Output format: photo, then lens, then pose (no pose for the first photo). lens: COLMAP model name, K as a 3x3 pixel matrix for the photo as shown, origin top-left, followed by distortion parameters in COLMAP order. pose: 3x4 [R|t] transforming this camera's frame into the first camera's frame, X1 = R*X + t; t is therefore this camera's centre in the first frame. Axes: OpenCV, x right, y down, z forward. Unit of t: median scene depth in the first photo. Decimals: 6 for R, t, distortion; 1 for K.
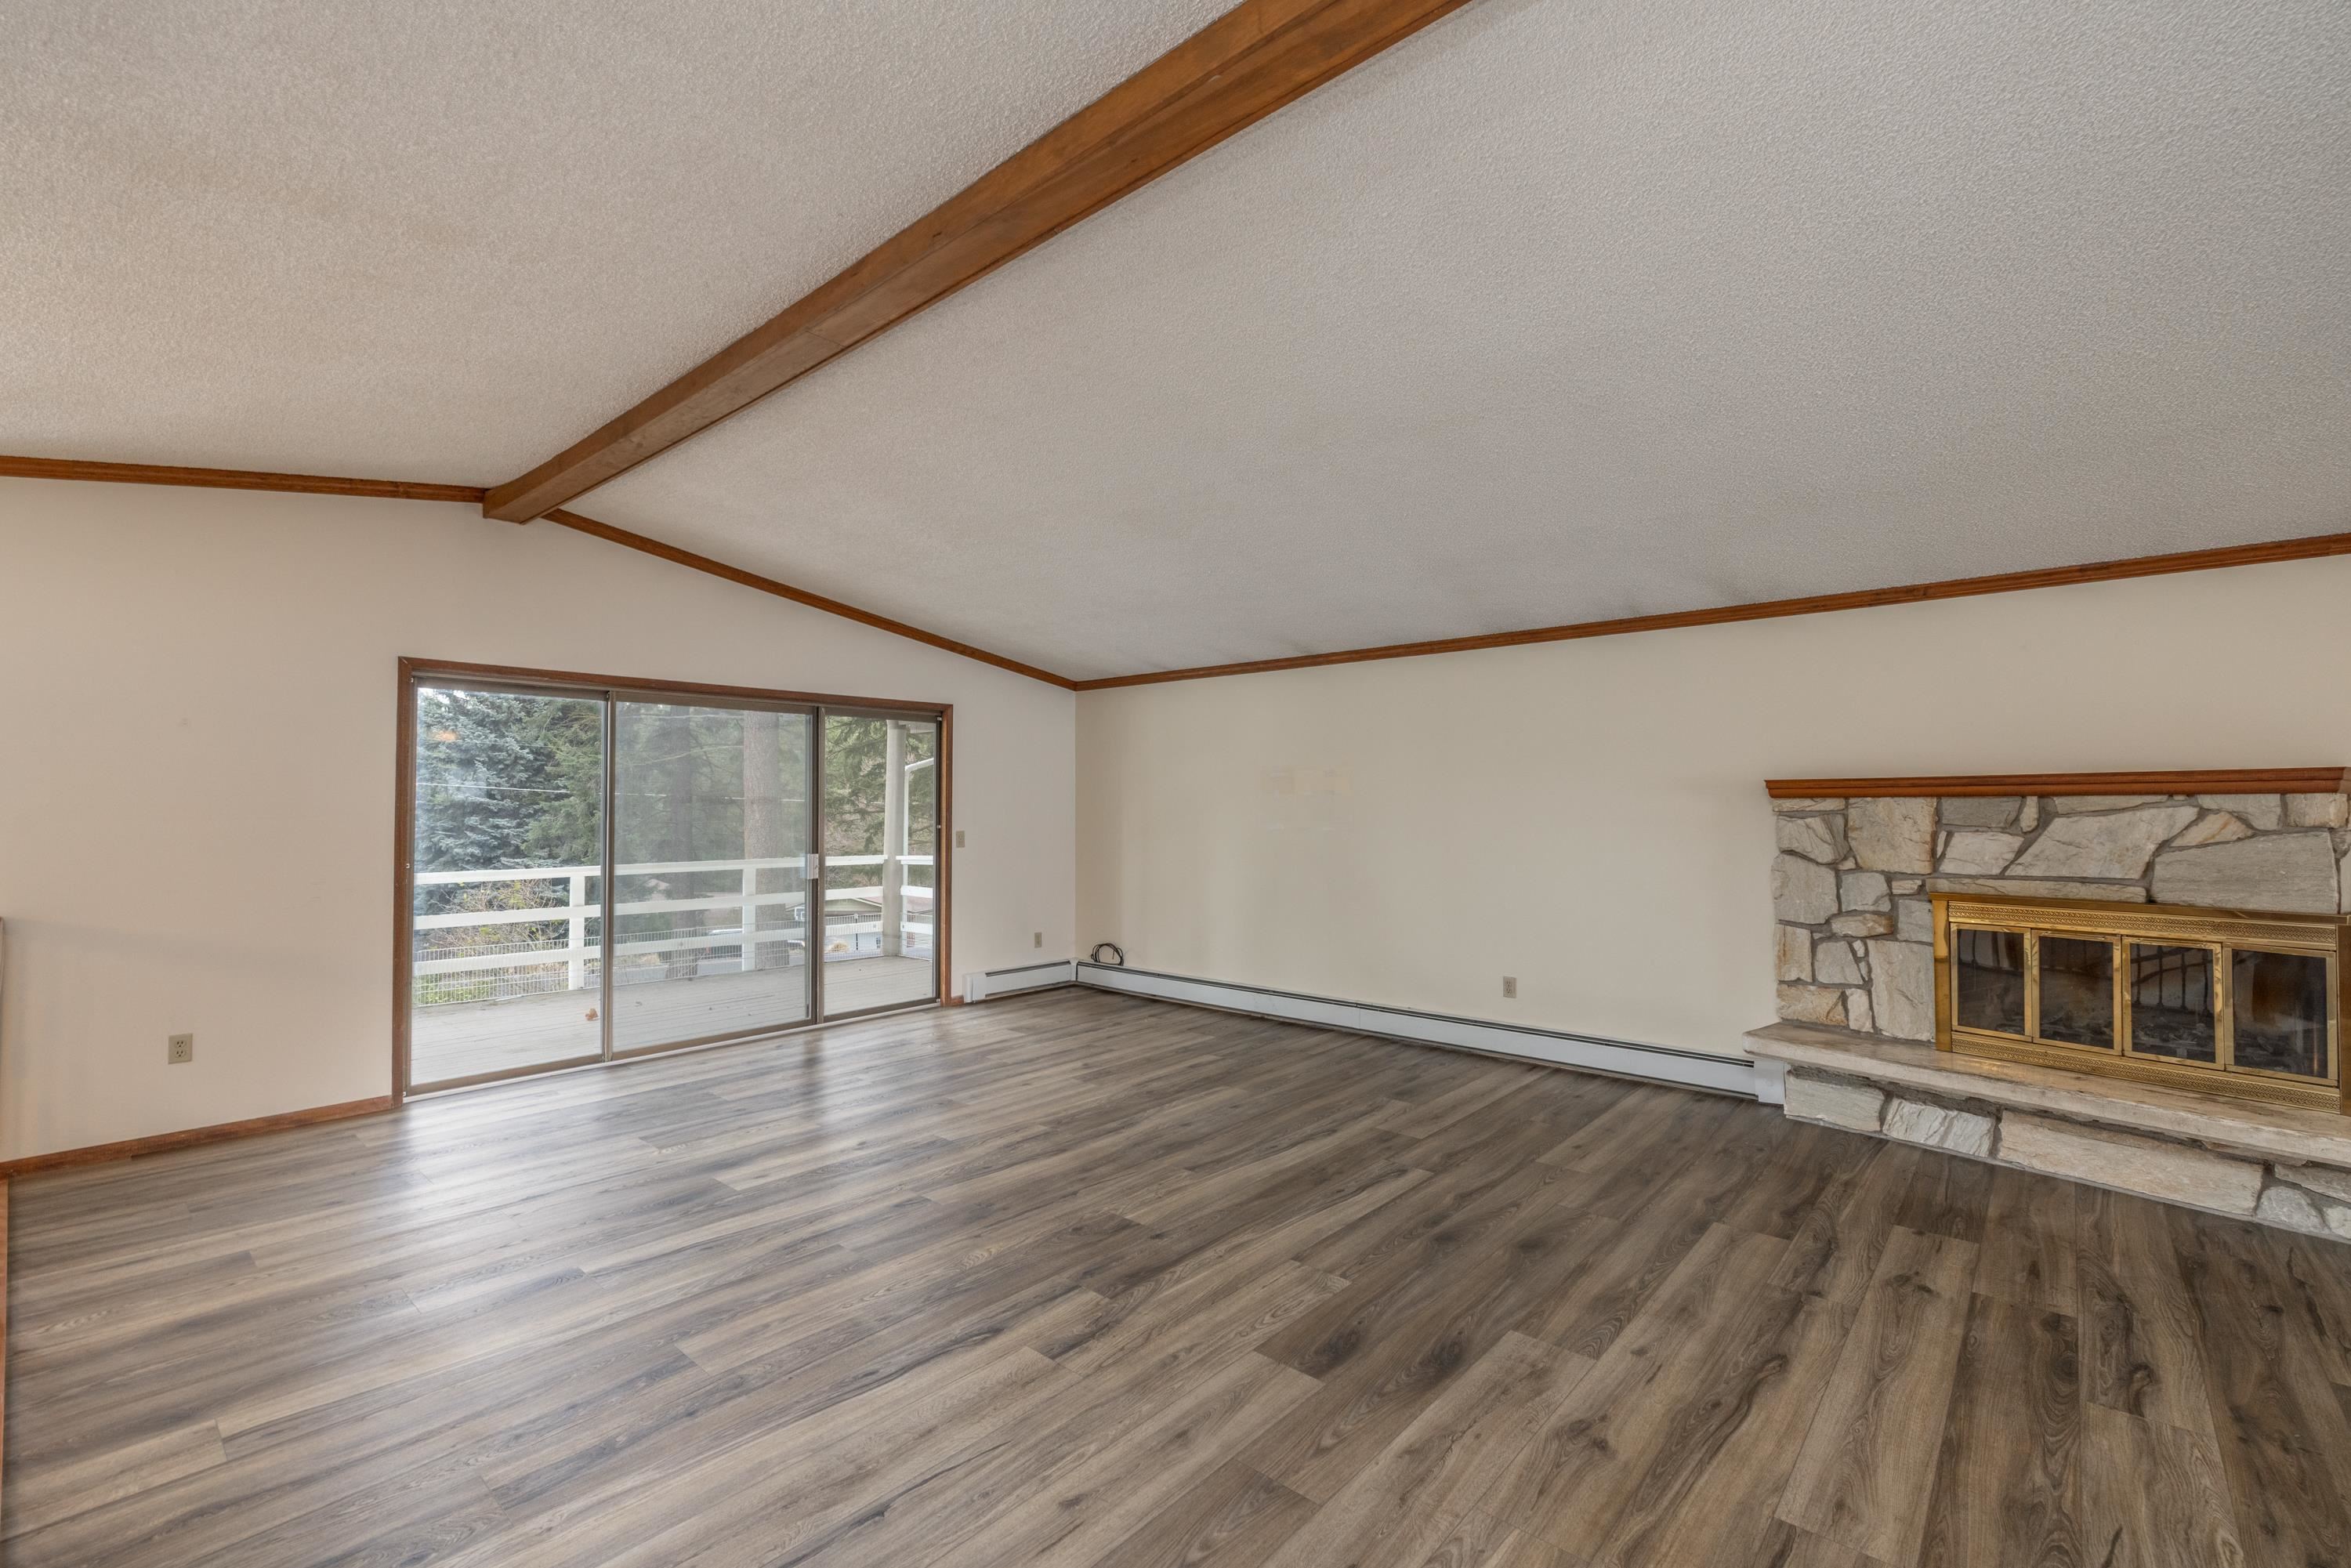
lens RADIAL K [[1009.0, 0, 1188.7], [0, 1009.0, 787.1], [0, 0, 1]] dist [0.001587, -0.000644]
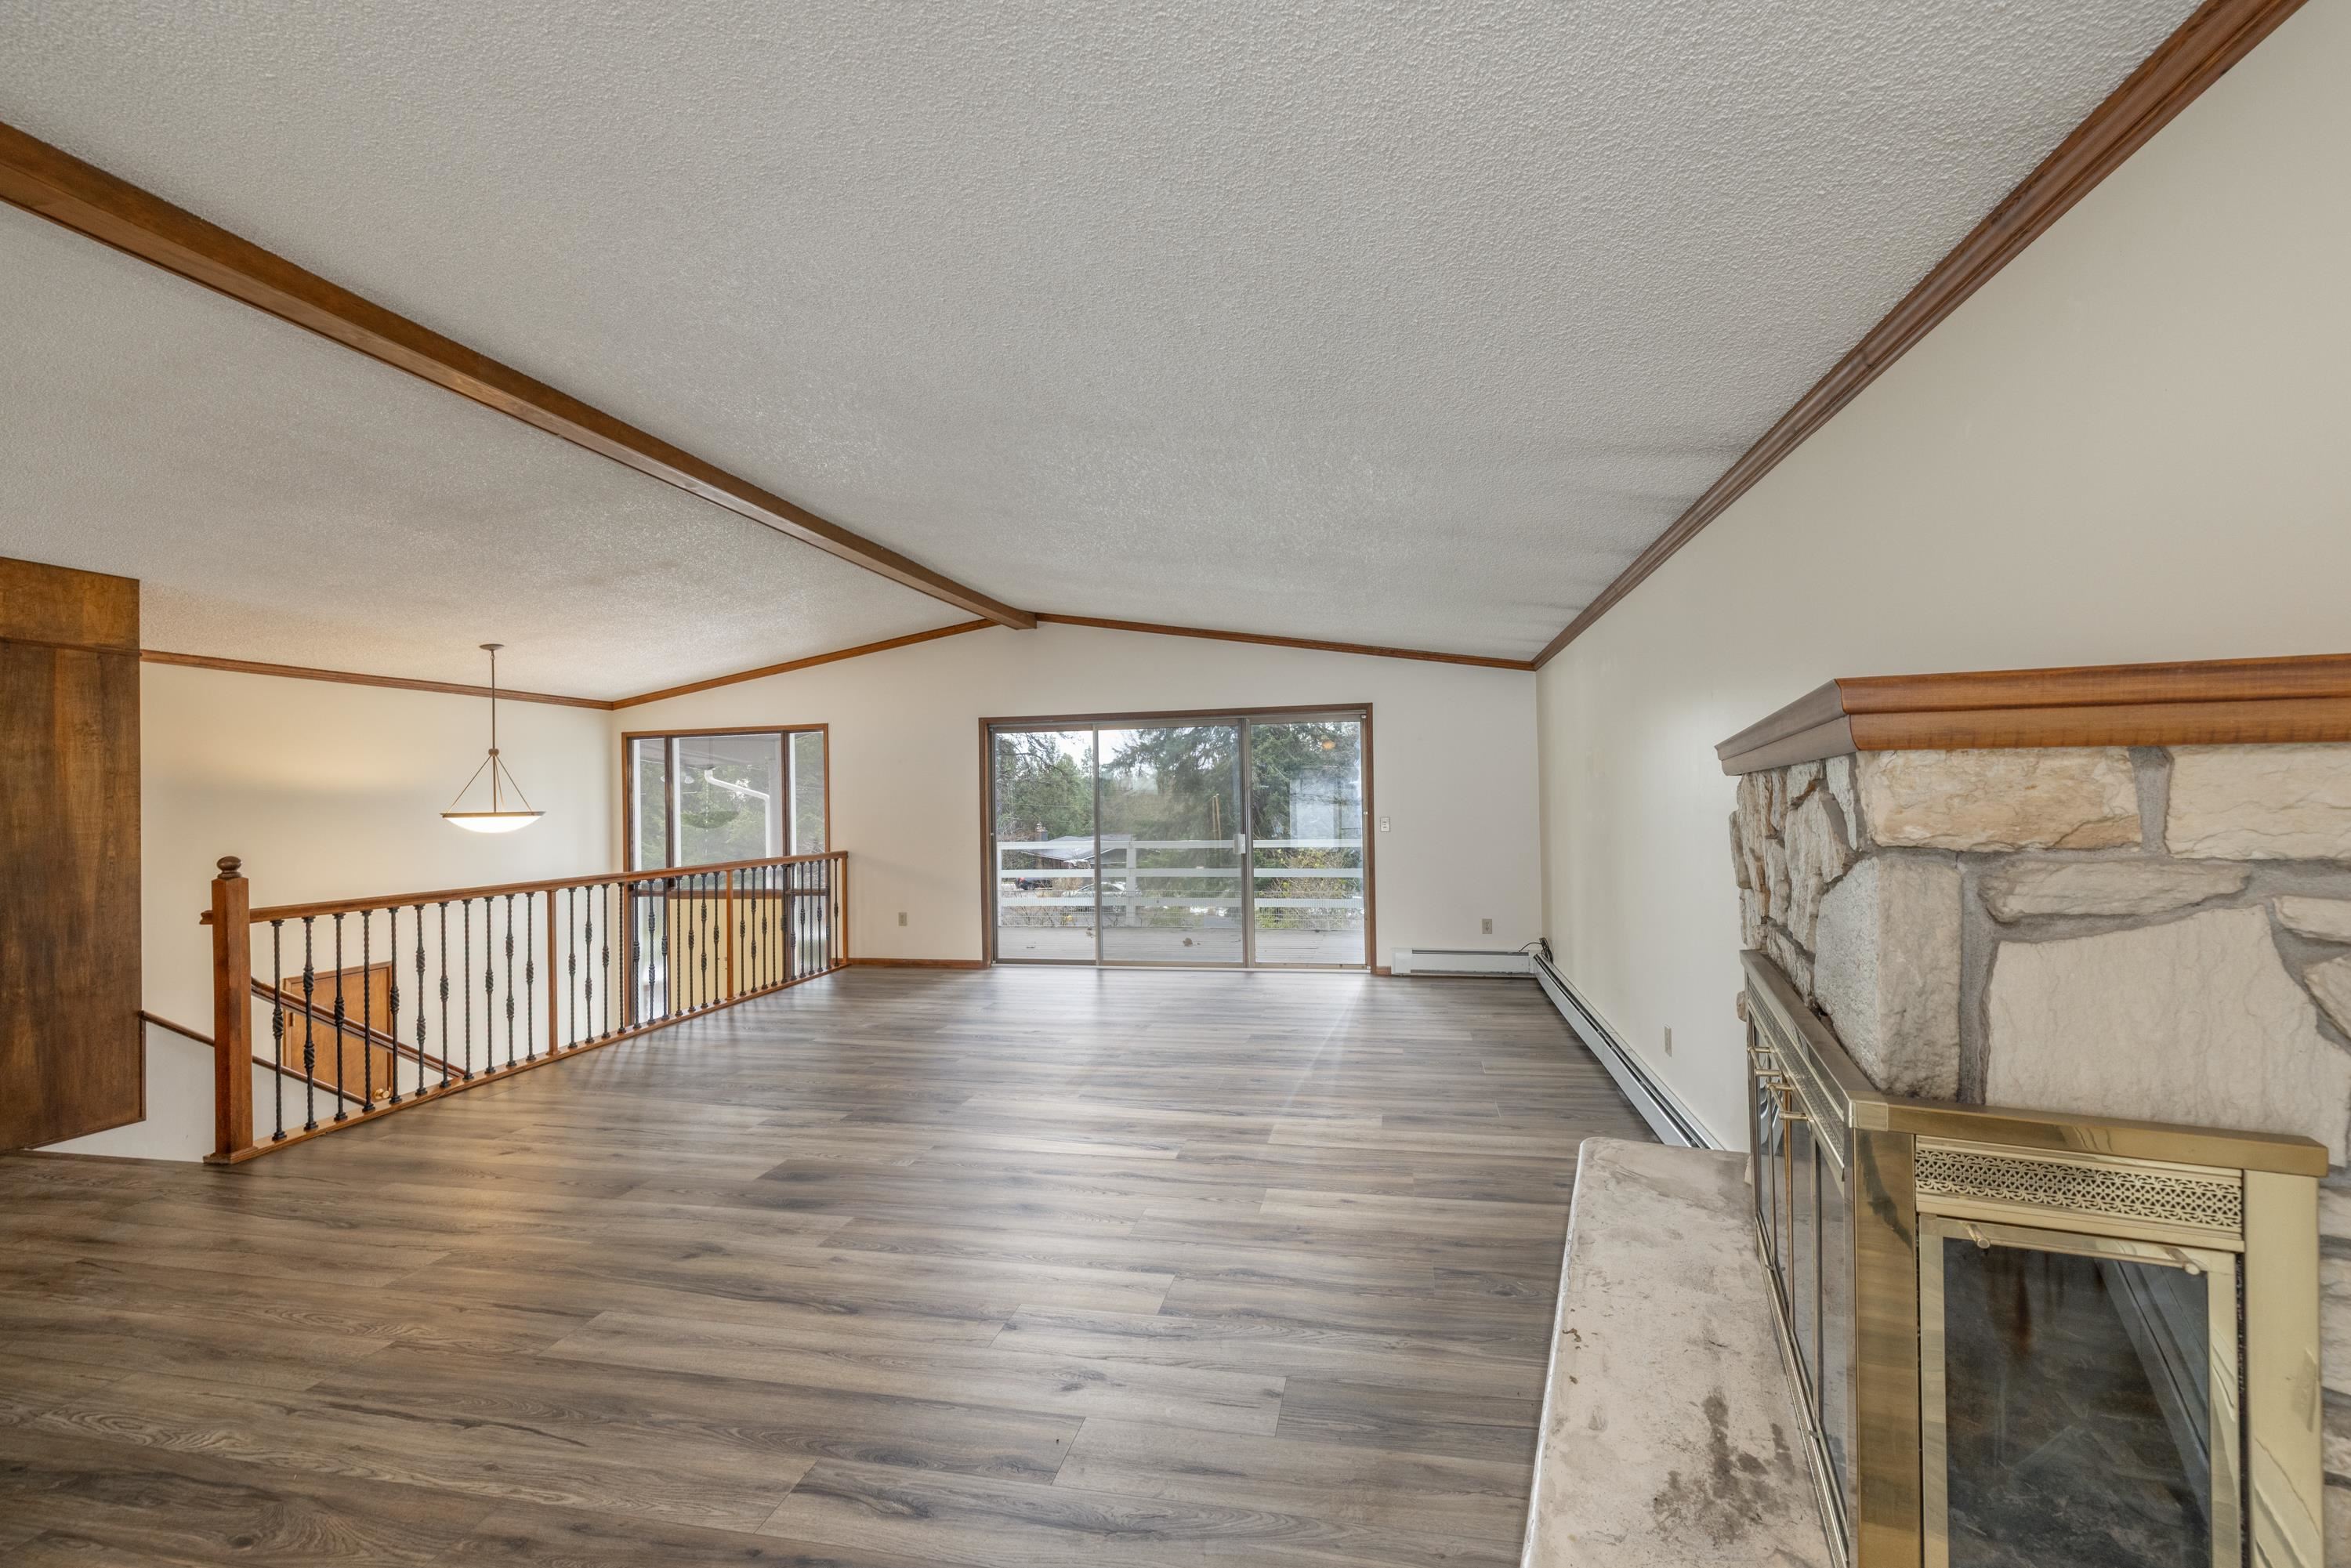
lens RADIAL K [[1009.0, 0, 1234.3], [0, 1009.0, 793.5], [0, 0, 1]] dist [0.001587, -0.000644]
pose [[0.510804, -0.010722, -0.859630, 1.274560], [0.031844, 0.999472, 0.006456, 0.009923], [0.859107, -0.030672, 0.510876, 0.598302]]
